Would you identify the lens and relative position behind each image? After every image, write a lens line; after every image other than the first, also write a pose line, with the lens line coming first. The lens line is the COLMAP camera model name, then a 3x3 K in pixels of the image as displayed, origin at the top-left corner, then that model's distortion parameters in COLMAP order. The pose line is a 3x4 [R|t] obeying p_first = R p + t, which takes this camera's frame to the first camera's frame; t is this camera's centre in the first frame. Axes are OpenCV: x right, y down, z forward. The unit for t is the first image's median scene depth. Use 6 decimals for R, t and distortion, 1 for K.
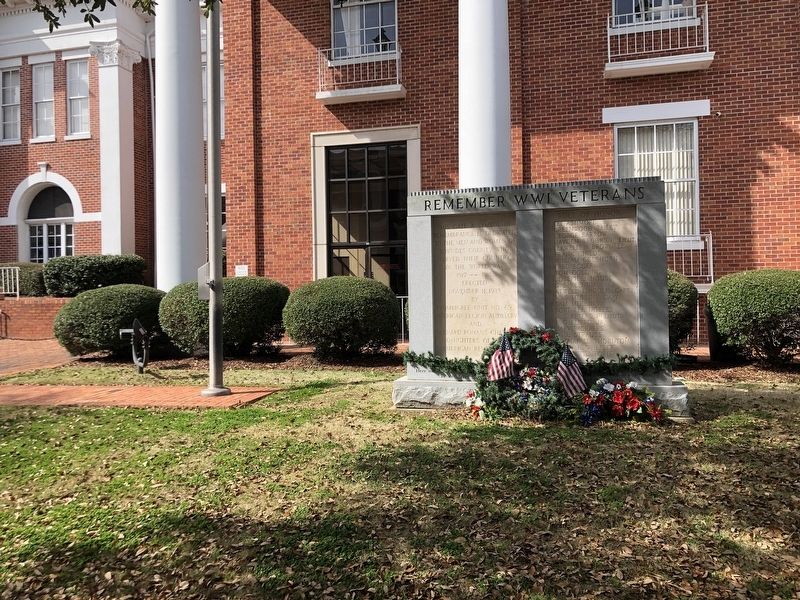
lens RADIAL K [[649.7, 0, 391.7], [0, 649.7, 288.0], [0, 0, 1]] dist [0.015864, -0.017979]
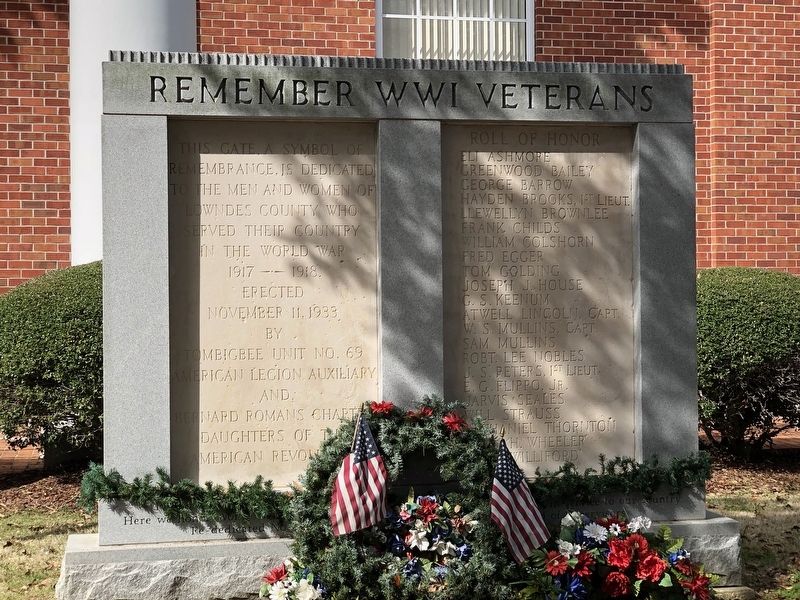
lens RADIAL K [[1416.6, 0, 433.3], [0, 1416.6, 278.2], [0, 0, 1]] dist [0.080922, 0.000000]
pose [[0.885225, 0.014313, 0.464943, -0.200971], [-0.008851, 0.999864, -0.013927, -0.004843], [-0.465079, 0.008213, 0.885231, 0.186199]]
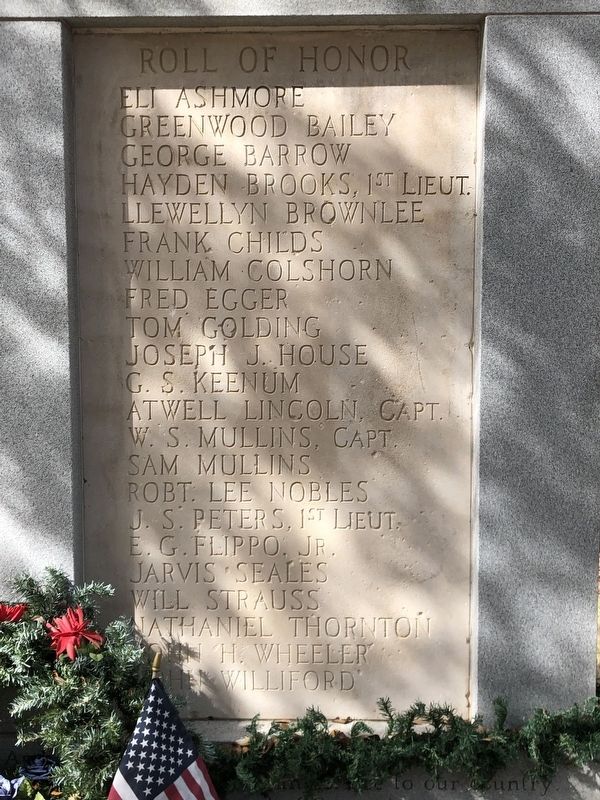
lens RADIAL K [[955.7, 0, 300.8], [0, 955.7, 397.5], [0, 0, 1]] dist [0.022007, 0.000000]
pose [[0.970325, -0.007387, 0.241691, 0.232468], [-0.017903, 0.994595, 0.102277, -0.033341], [-0.241141, -0.103569, 0.964948, 0.677191]]
